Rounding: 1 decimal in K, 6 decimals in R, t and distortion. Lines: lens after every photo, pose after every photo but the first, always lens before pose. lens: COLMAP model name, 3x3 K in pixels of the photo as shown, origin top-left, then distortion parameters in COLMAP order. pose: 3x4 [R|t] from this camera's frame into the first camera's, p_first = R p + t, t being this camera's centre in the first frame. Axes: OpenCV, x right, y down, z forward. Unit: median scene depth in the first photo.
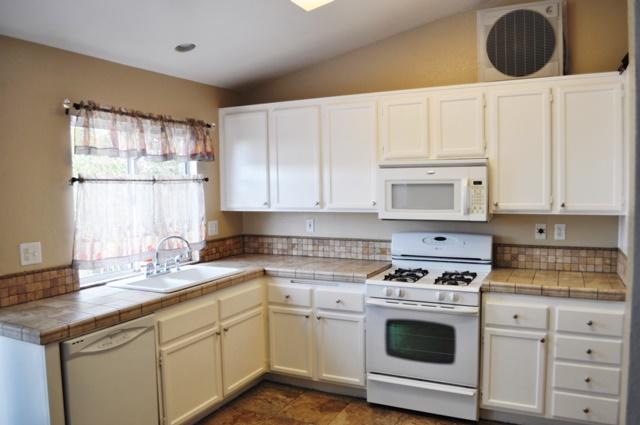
lens RADIAL K [[505.0, 0, 321.1], [0, 505.0, 211.8], [0, 0, 1]] dist [-0.075974, 0.005522]
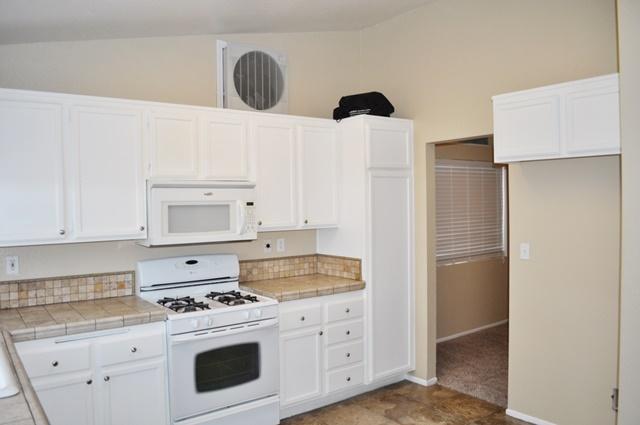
lens RADIAL K [[505.0, 0, 322.1], [0, 505.0, 213.3], [0, 0, 1]] dist [-0.075974, 0.005522]
pose [[0.453055, -0.014973, 0.891357, -0.539578], [0.058011, 0.998235, -0.012718, -0.014188], [-0.889593, 0.057471, 0.453124, 0.357151]]
